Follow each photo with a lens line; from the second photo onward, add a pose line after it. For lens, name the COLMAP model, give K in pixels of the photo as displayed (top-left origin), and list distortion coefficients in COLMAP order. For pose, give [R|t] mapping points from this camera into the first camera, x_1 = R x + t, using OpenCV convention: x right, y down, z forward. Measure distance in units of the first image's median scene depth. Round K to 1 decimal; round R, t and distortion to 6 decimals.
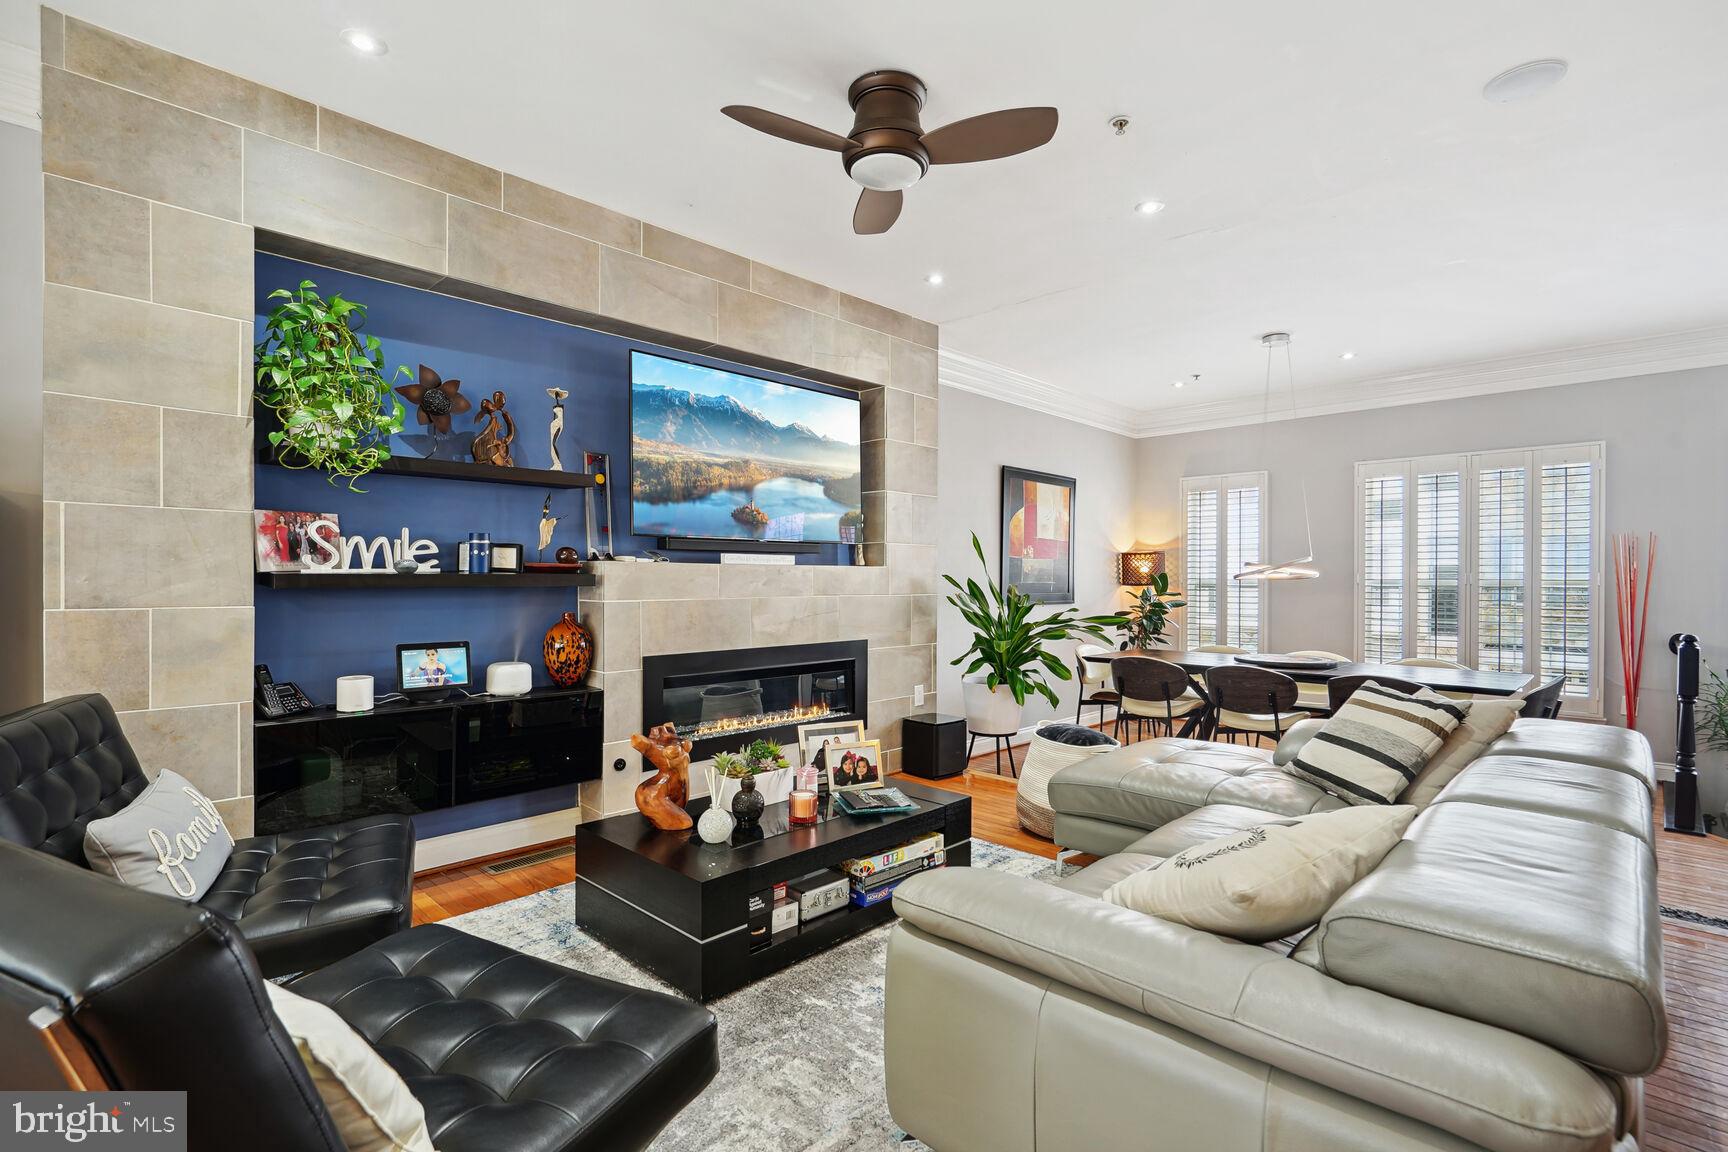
lens RADIAL K [[813.4, 0, 874.3], [0, 813.4, 577.3], [0, 0, 1]] dist [0.000118, -0.000038]
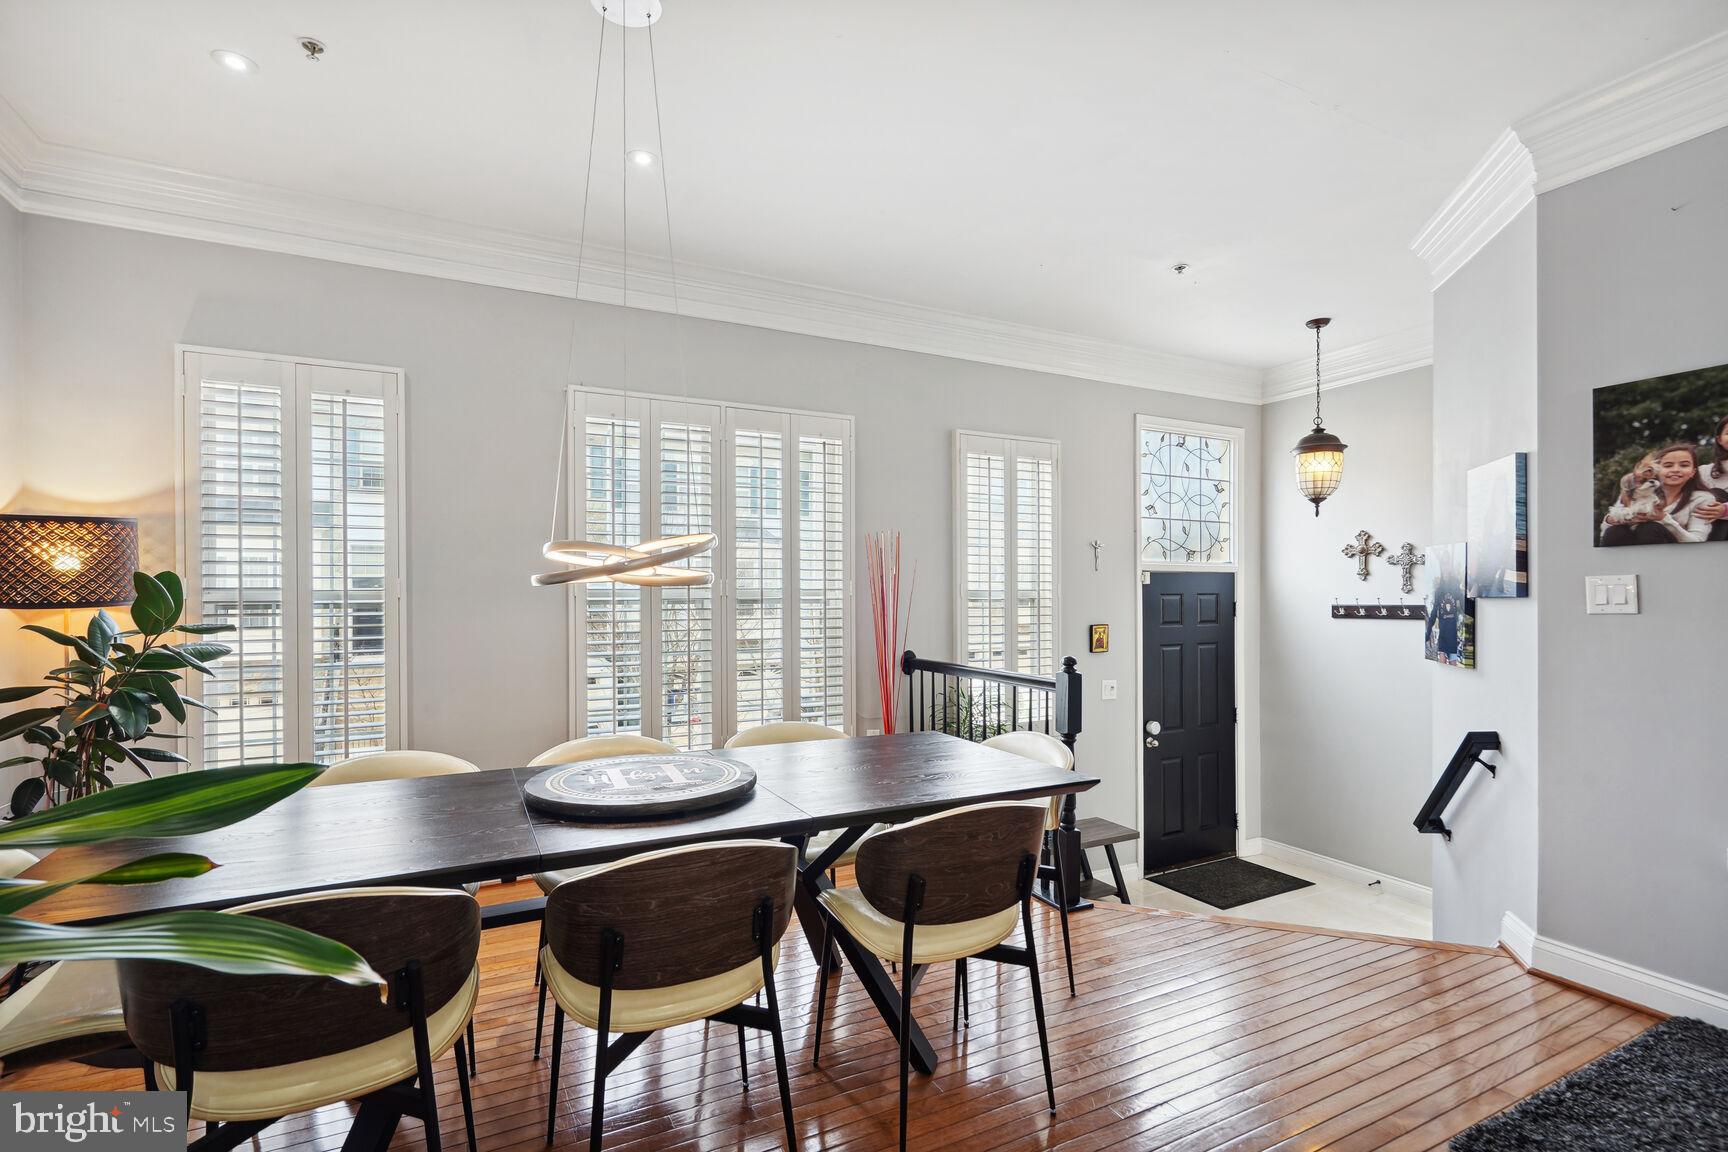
lens RADIAL K [[789.9, 0, 860.0], [0, 789.9, 595.5], [0, 0, 1]] dist [0.000934, 0.000373]
pose [[0.309643, -0.006009, 0.950834, 0.117727], [0.000800, 0.999981, 0.006059, 0.003351], [-0.950853, -0.001116, 0.309642, 0.627219]]
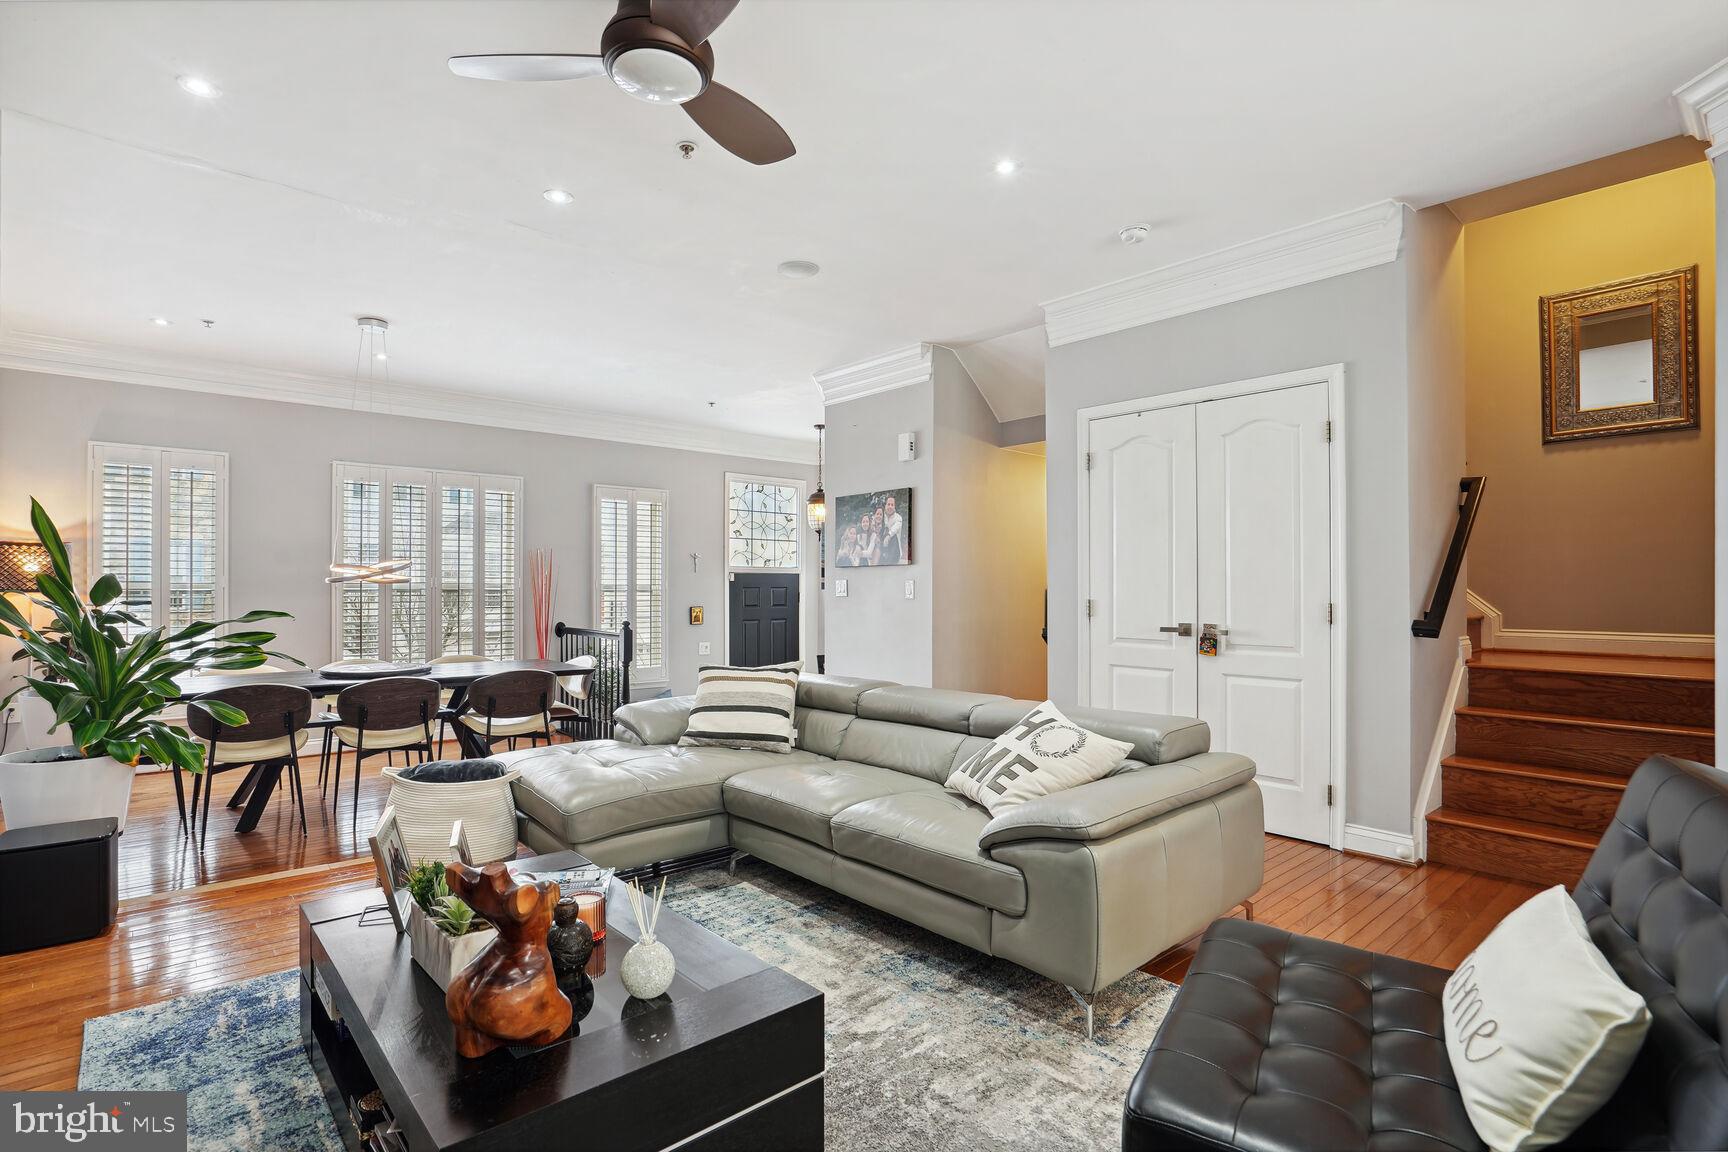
lens RADIAL K [[842.4, 0, 824.1], [0, 842.4, 576.5], [0, 0, 1]] dist [-0.003821, 0.000099]
pose [[0.103107, 0.008419, 0.994635, -0.335165], [-0.004732, 0.999957, -0.007974, -0.000310], [-0.994659, -0.003884, 0.103143, 0.320198]]
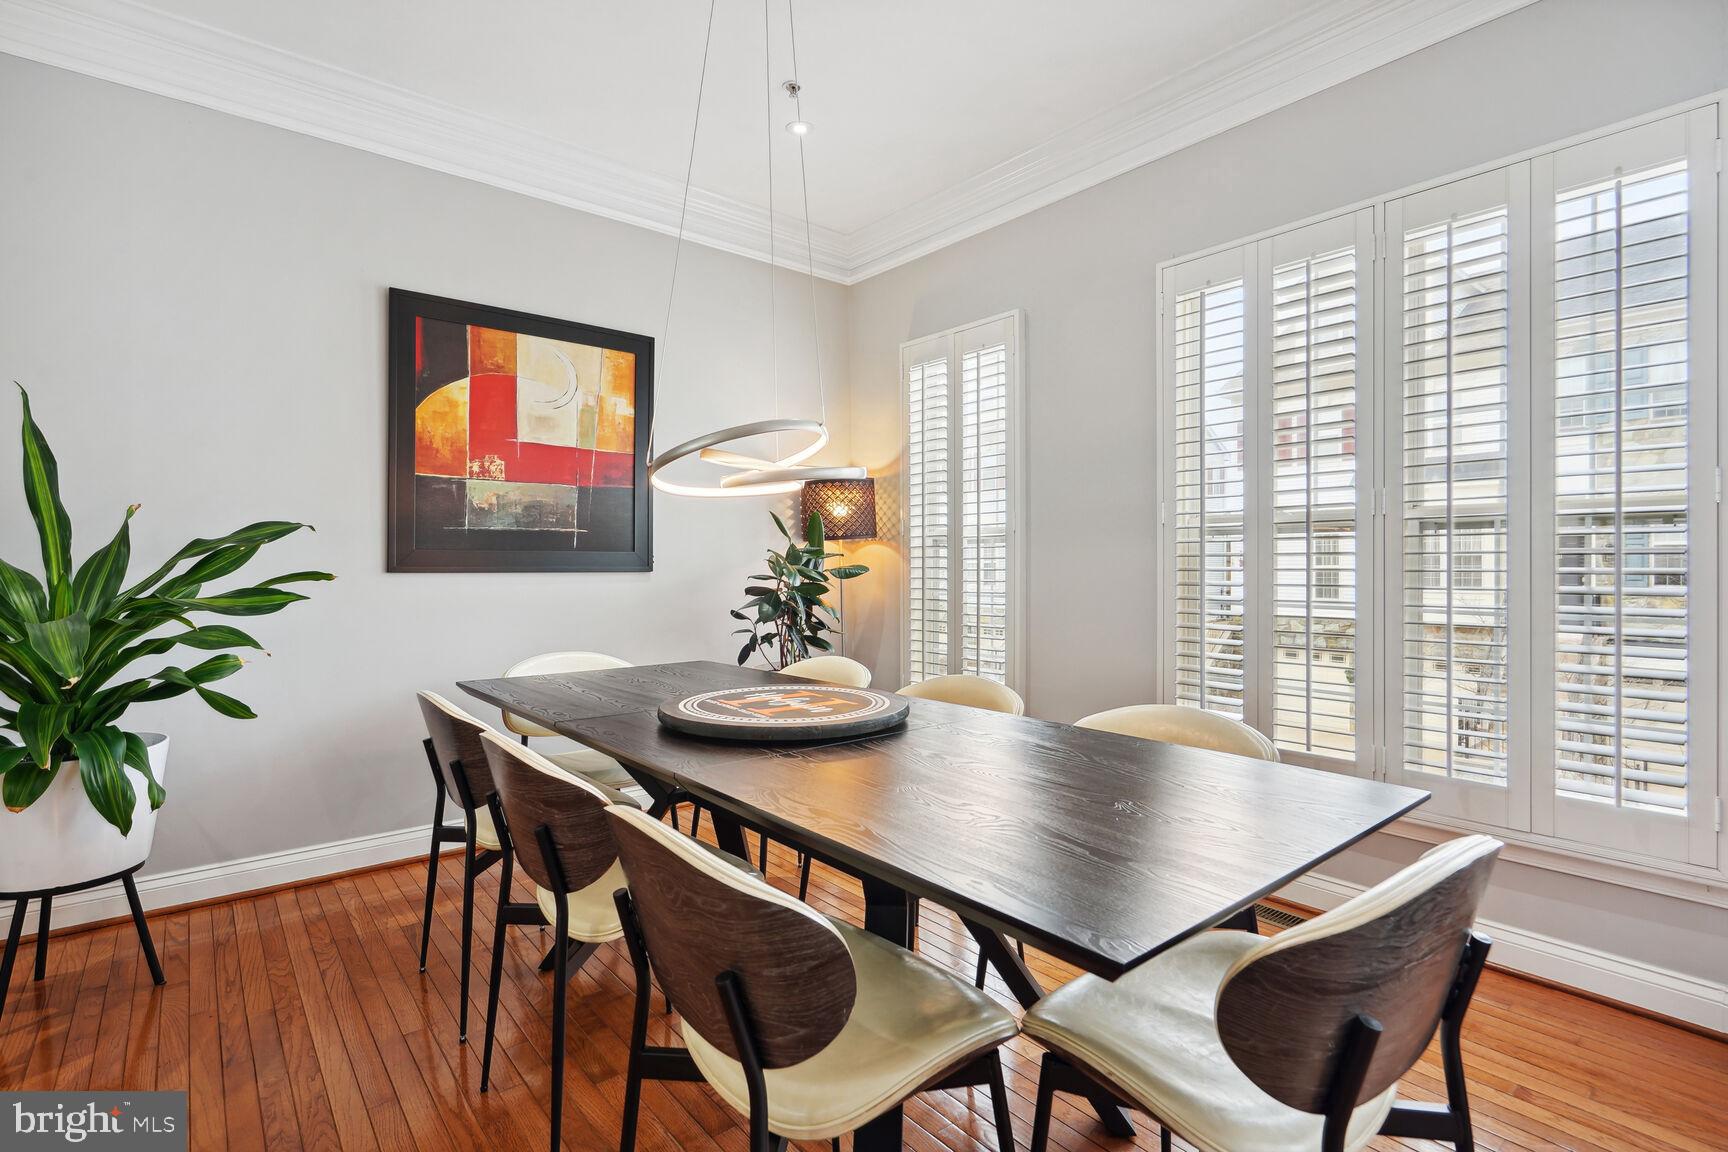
lens RADIAL K [[813.4, 0, 874.3], [0, 813.4, 577.3], [0, 0, 1]] dist [0.000118, -0.000038]
pose [[0.995030, -0.004116, -0.099494, 0.473308], [0.006056, 0.999797, 0.019206, 0.028015], [0.099394, -0.019713, 0.994853, 0.513376]]
